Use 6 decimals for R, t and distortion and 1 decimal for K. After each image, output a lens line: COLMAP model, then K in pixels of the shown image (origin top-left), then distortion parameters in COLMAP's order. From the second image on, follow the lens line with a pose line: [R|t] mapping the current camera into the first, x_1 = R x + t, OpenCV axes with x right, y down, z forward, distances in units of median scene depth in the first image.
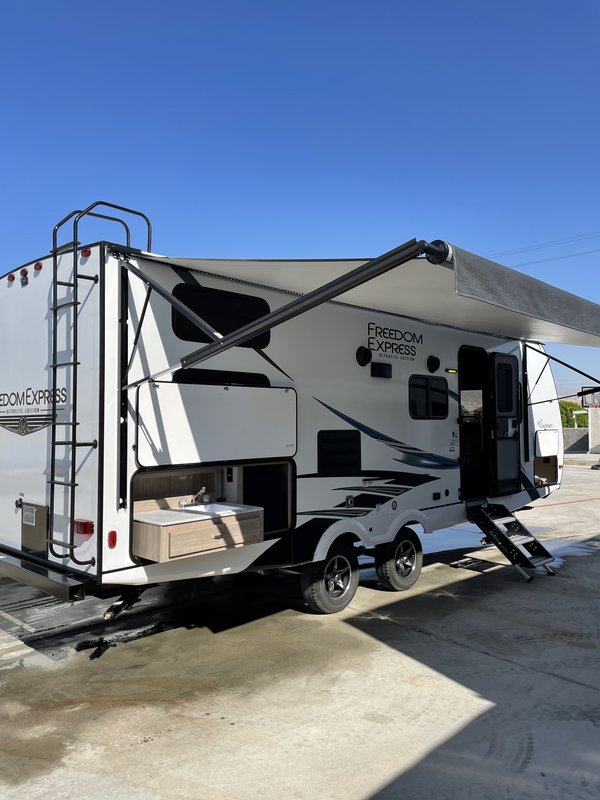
lens RADIAL K [[595.2, 0, 301.2], [0, 595.2, 393.6], [0, 0, 1]] dist [0.081741, -0.102940]
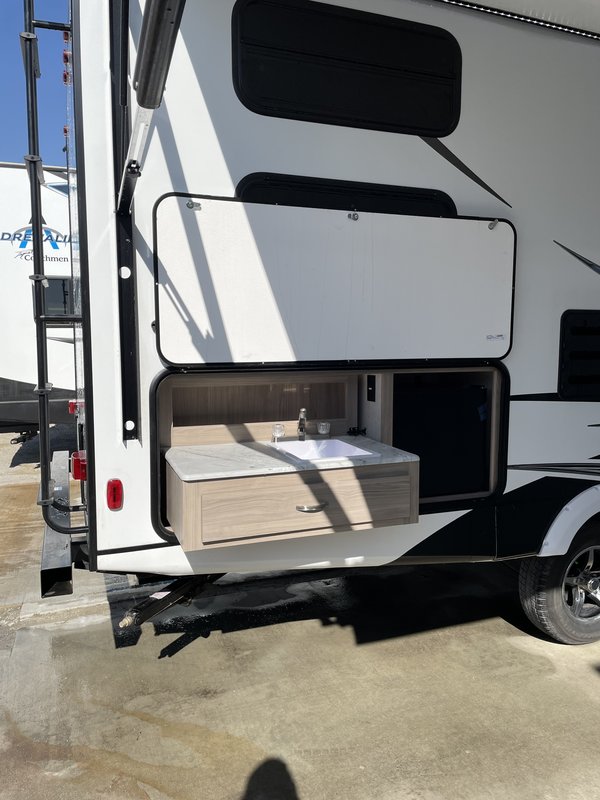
lens RADIAL K [[595.2, 0, 301.2], [0, 595.2, 393.6], [0, 0, 1]] dist [0.081741, -0.102940]
pose [[0.907574, 0.044116, -0.417568, 0.051650], [0.015308, 0.990328, 0.137900, 0.069514], [0.419613, -0.131546, 0.898120, 0.515903]]
